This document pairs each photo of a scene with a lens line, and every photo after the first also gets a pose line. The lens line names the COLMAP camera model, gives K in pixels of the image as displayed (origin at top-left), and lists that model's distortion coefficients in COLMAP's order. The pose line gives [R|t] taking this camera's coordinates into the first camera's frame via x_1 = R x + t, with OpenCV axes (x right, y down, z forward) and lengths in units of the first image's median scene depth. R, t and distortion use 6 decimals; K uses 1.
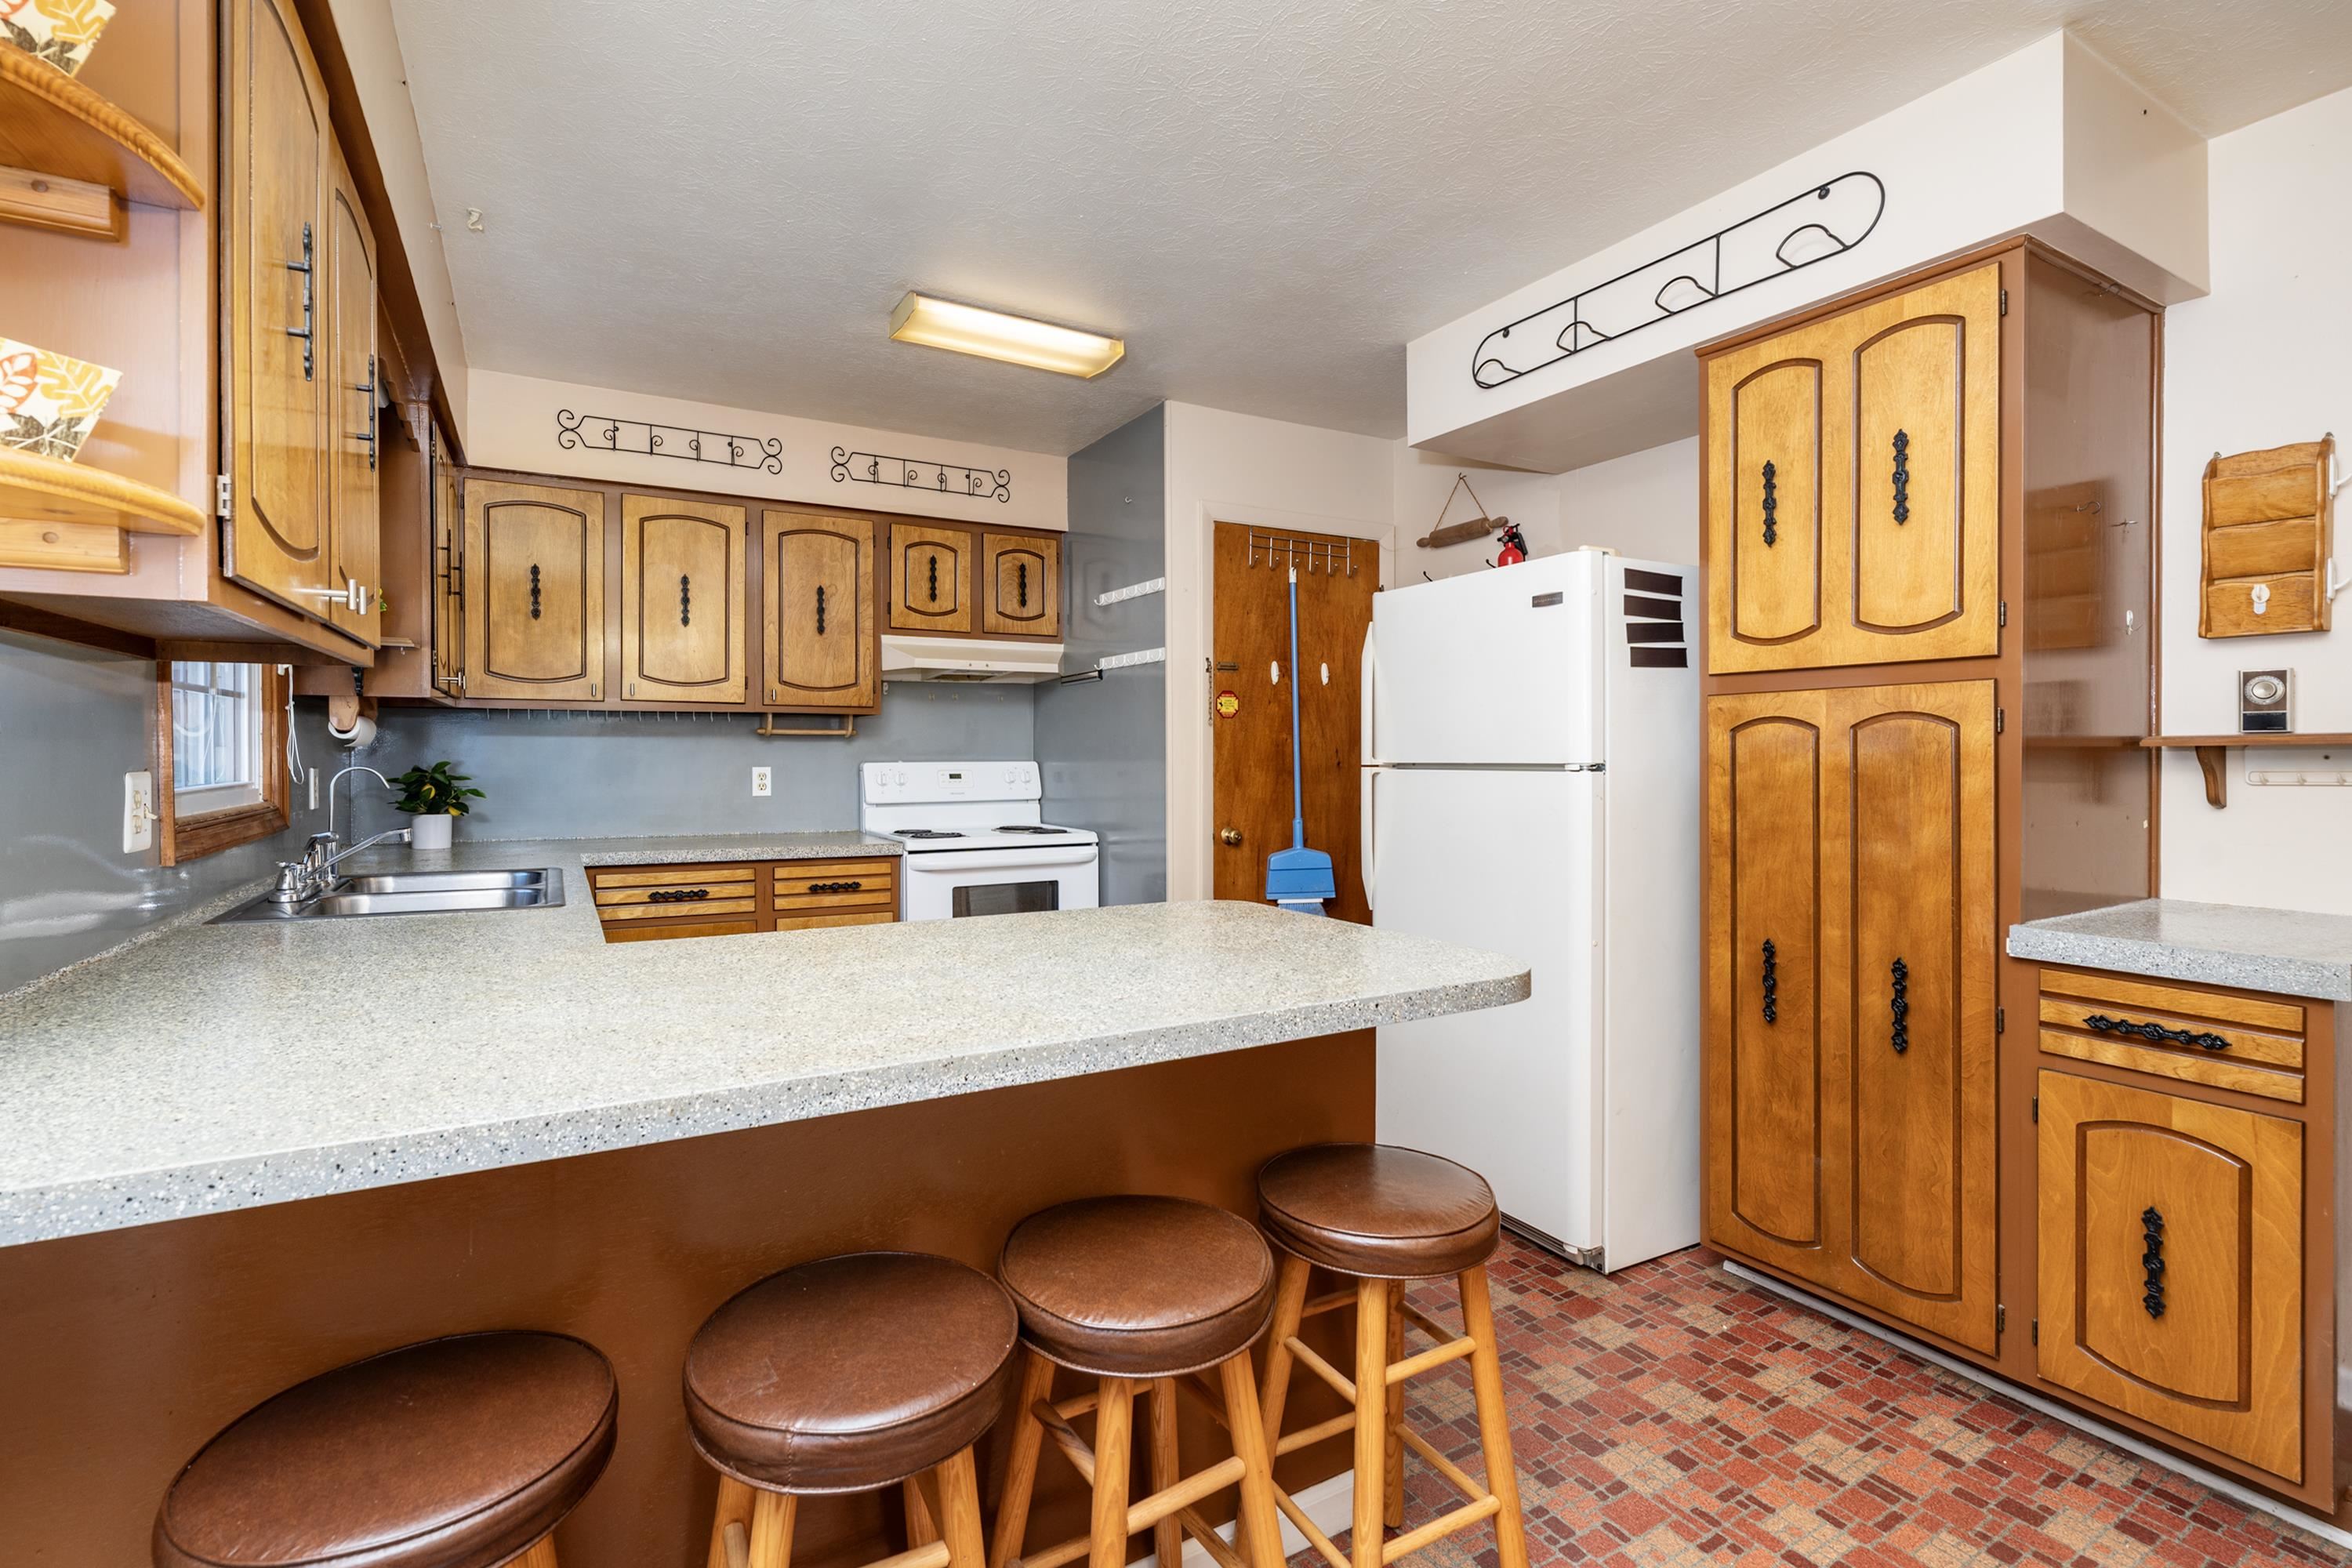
lens RADIAL K [[1065.9, 0, 1174.5], [0, 1065.9, 765.8], [0, 0, 1]] dist [-0.004018, 0.001295]
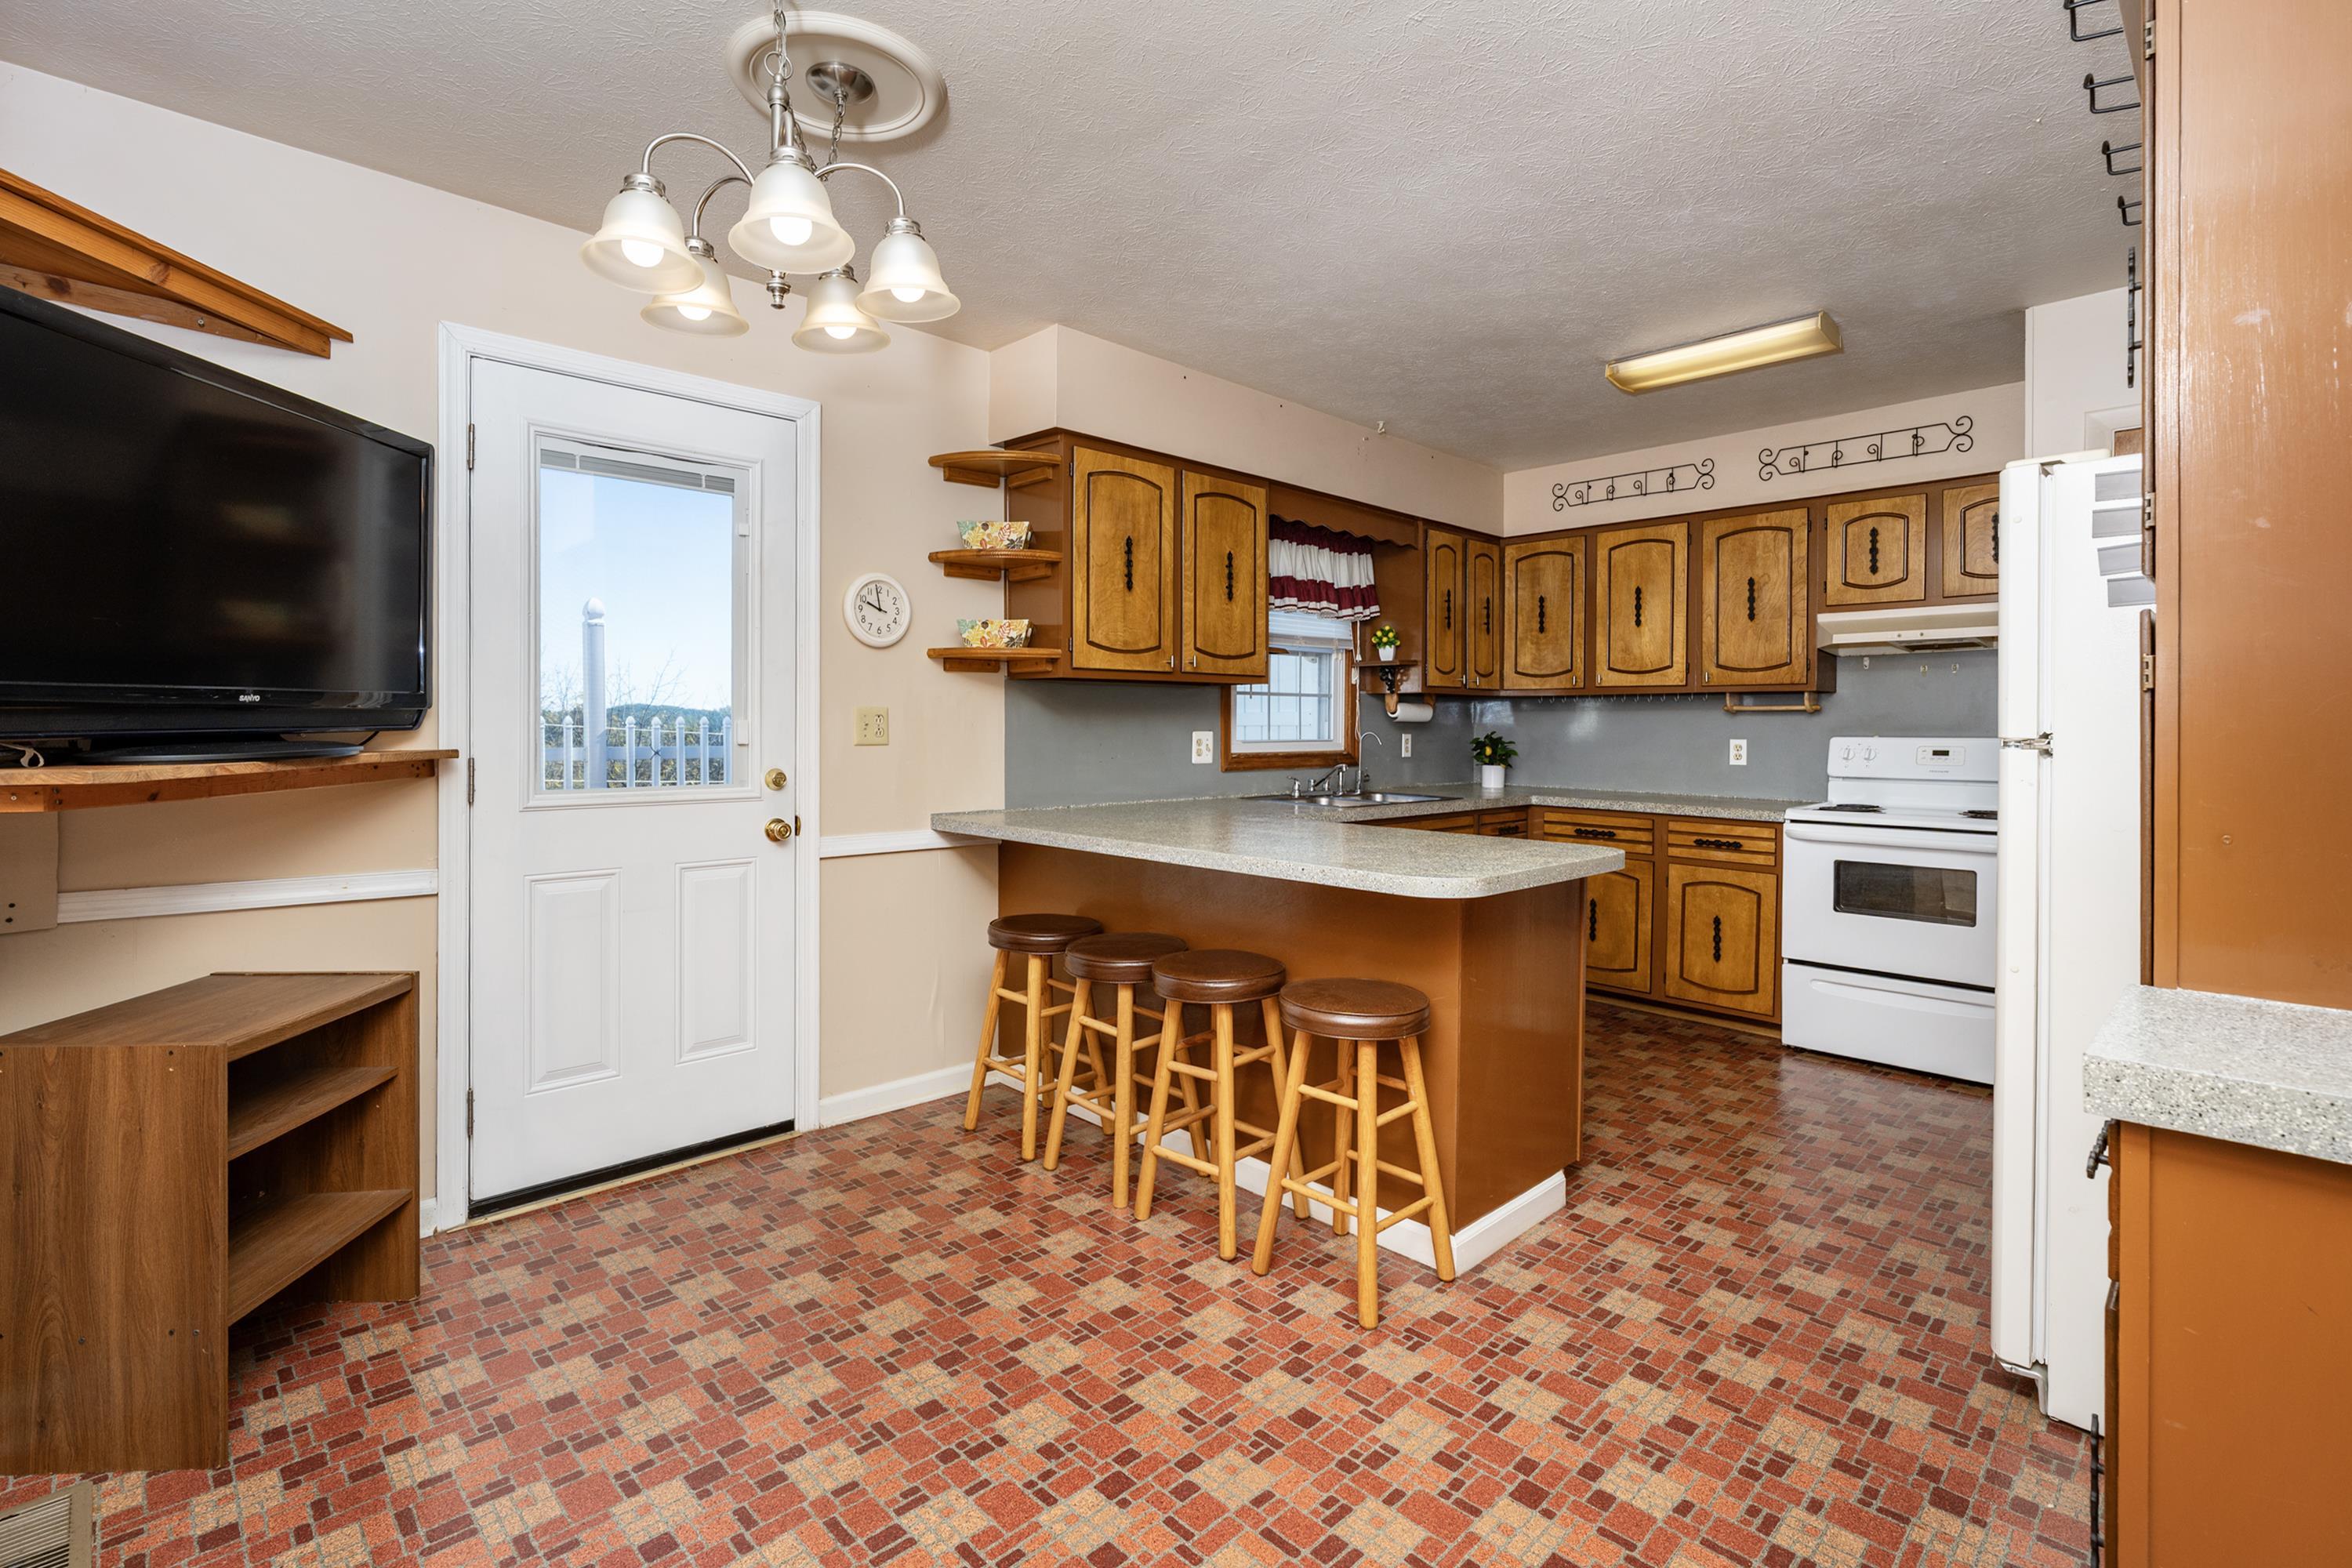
lens RADIAL K [[1065.9, 0, 1123.0], [0, 1065.9, 732.6], [0, 0, 1]] dist [-0.004018, 0.001295]
pose [[0.219124, 0.007184, -0.975671, 0.612815], [-0.017553, 0.999840, 0.003419, 0.001334], [0.975539, 0.016376, 0.219215, 0.115303]]
